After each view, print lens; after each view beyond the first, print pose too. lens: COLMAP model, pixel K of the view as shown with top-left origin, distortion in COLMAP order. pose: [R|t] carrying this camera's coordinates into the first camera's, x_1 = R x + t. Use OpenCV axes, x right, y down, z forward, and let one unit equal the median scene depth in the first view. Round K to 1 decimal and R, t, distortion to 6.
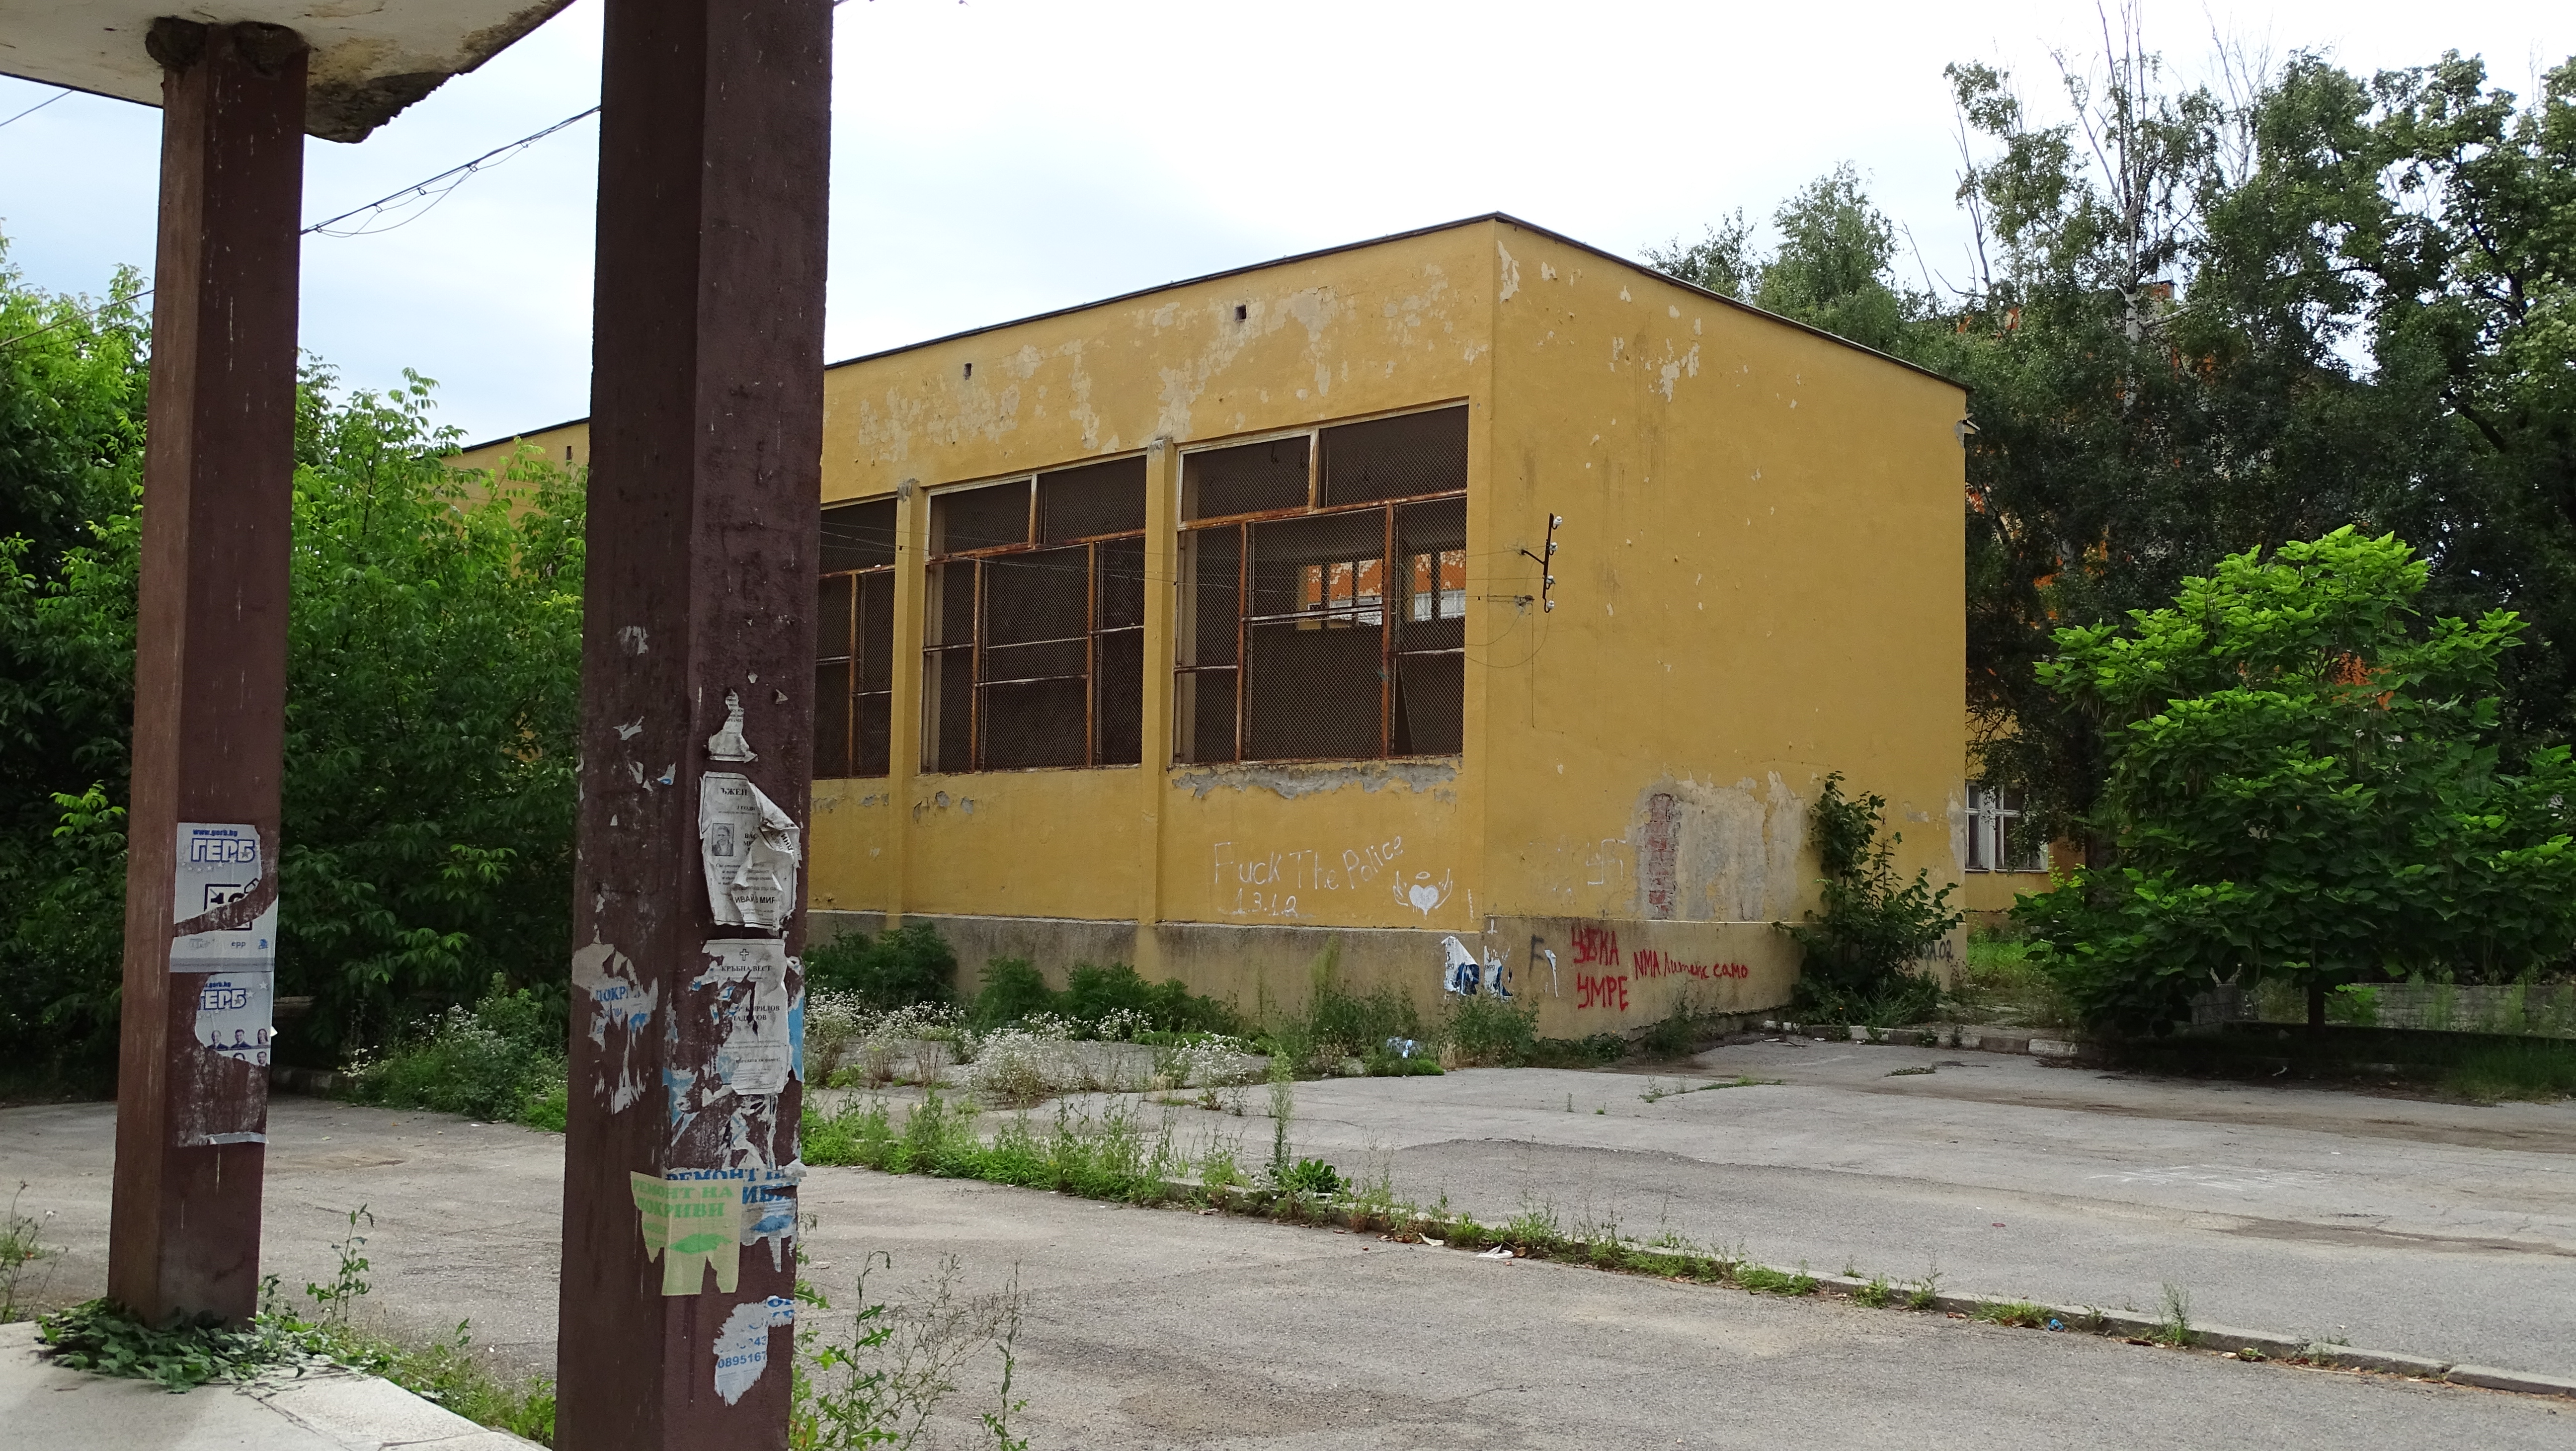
lens RADIAL K [[2707.3, 0, 1288.0], [0, 2707.3, 725.5], [0, 0, 1]] dist [0.016938, 0.010291]
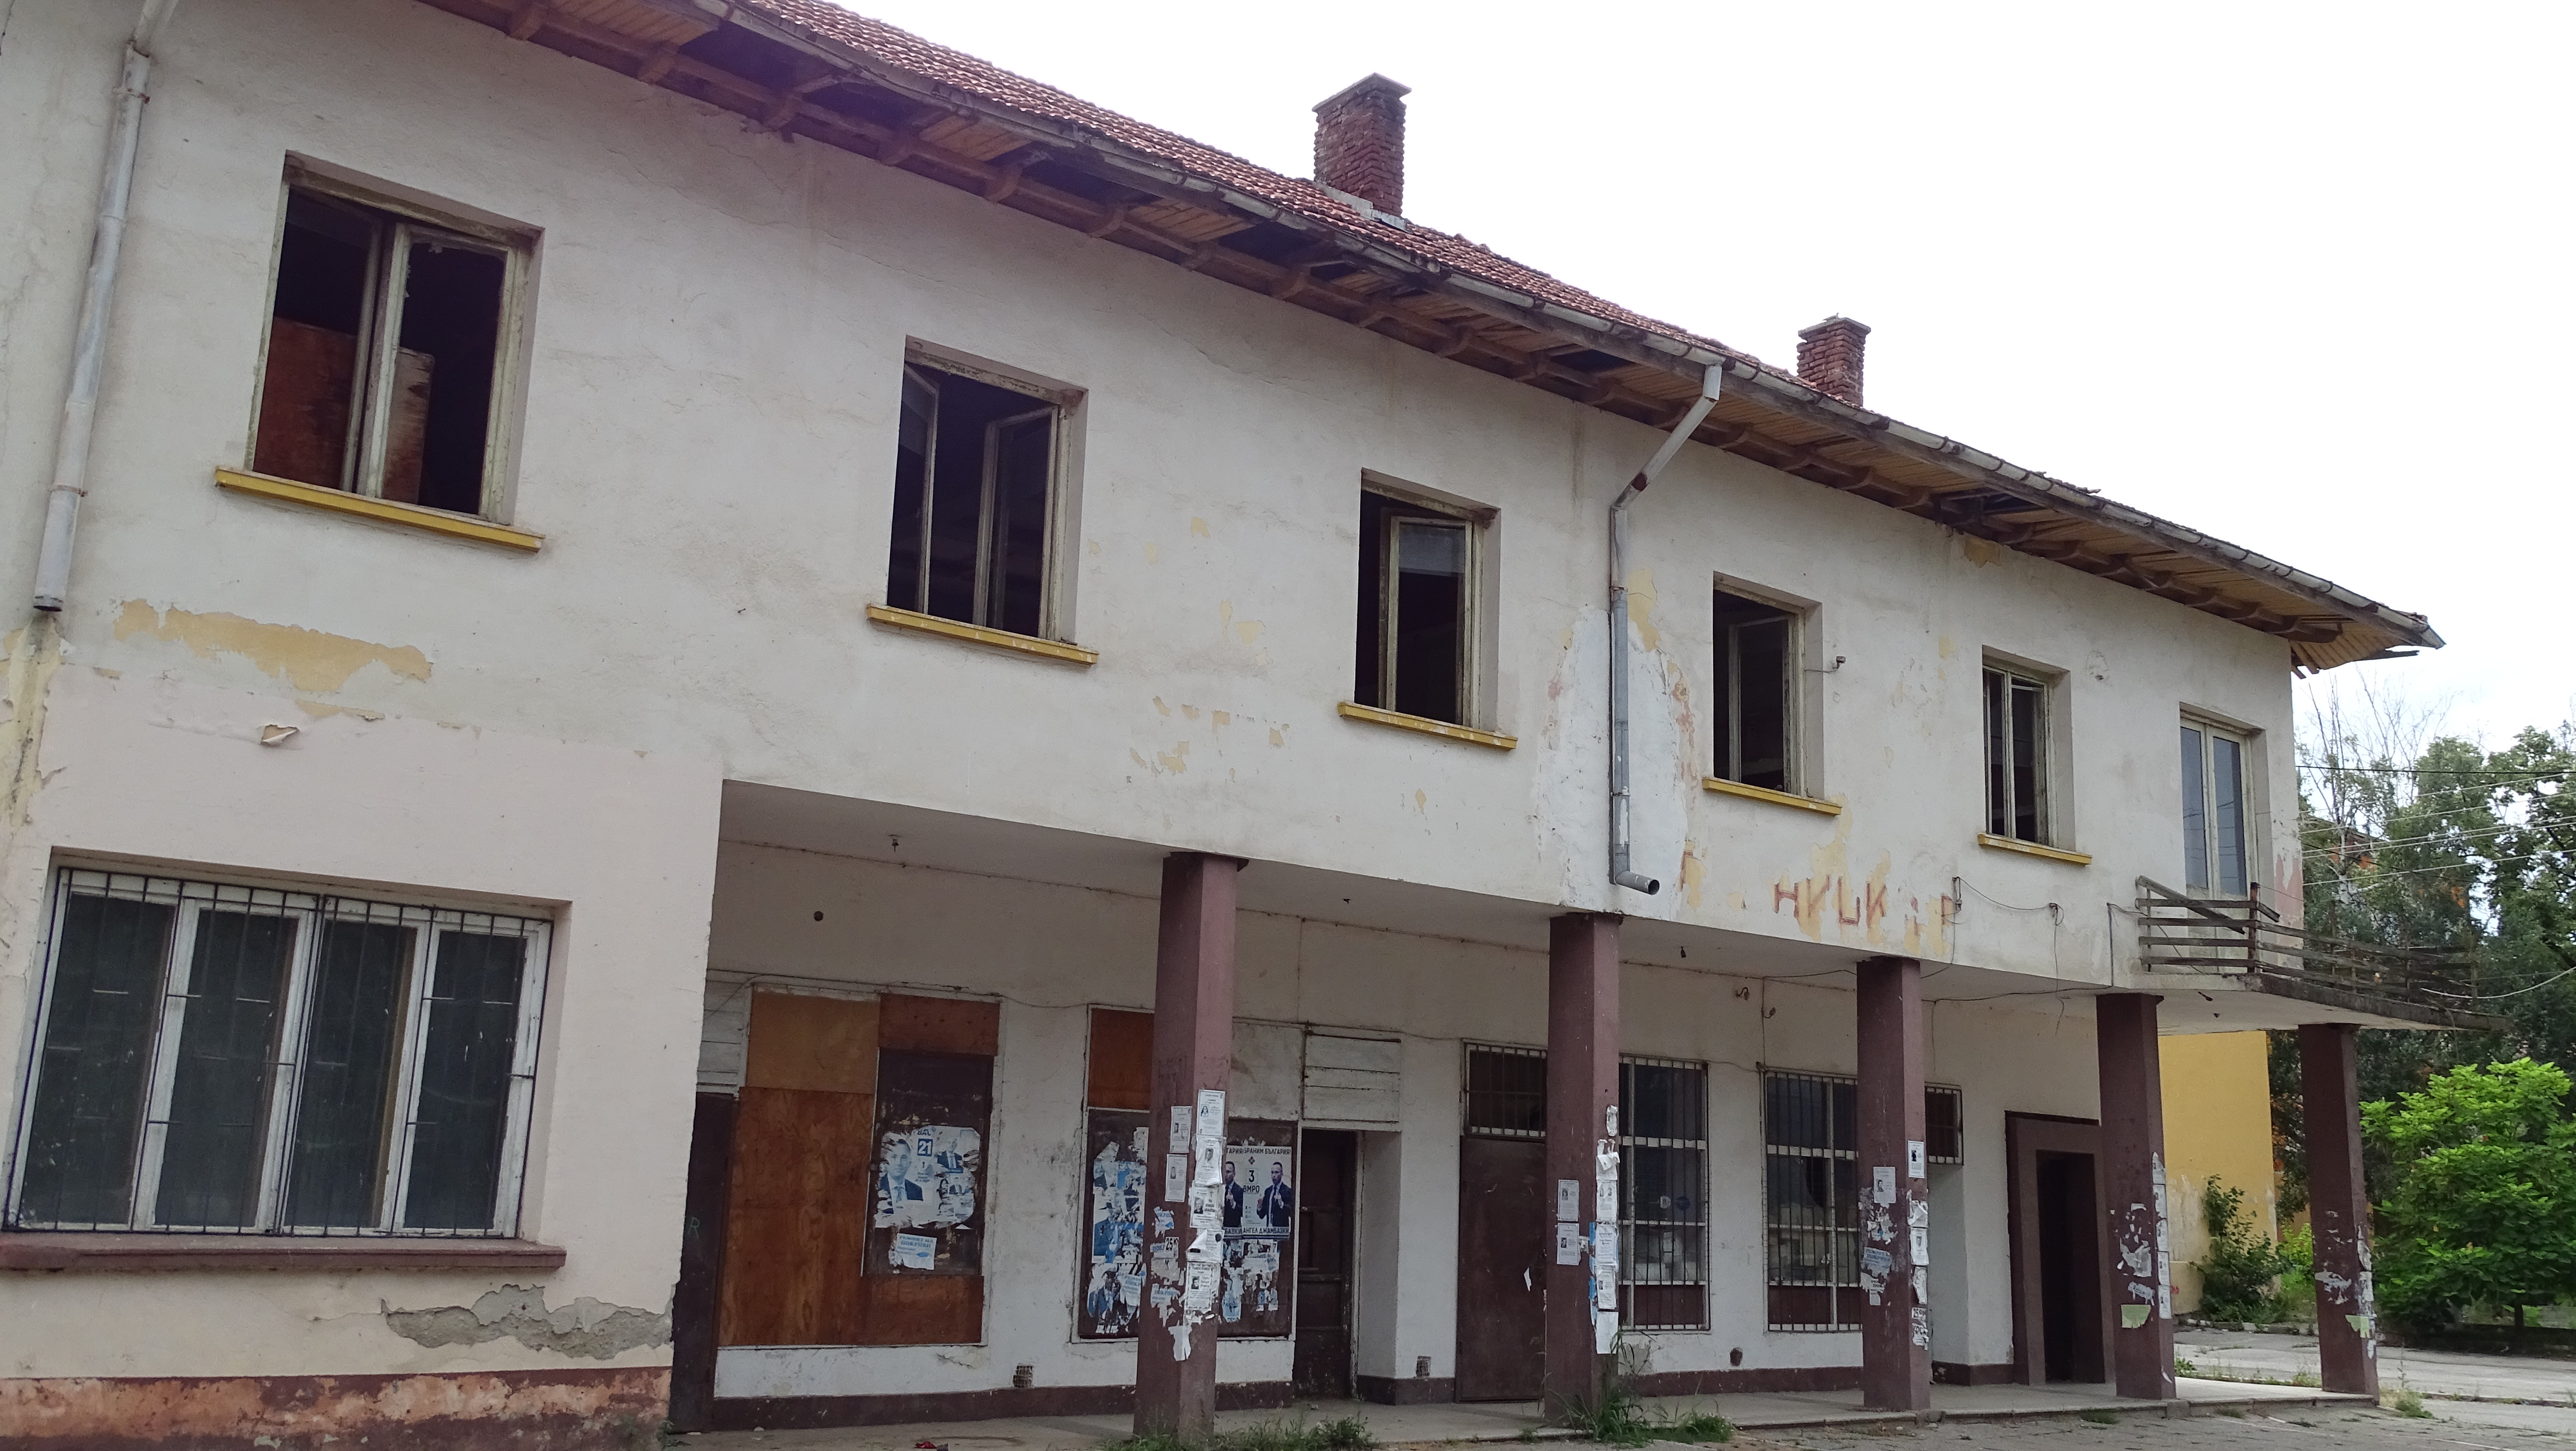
lens RADIAL K [[2172.4, 0, 1288.0], [0, 2172.4, 725.5], [0, 0, 1]] dist [0.044637, -0.153701]
pose [[0.995569, 0.011025, -0.093384, -0.313583], [-0.025531, 0.987489, -0.155606, -0.041712], [0.090500, 0.157301, 0.983395, -0.568501]]
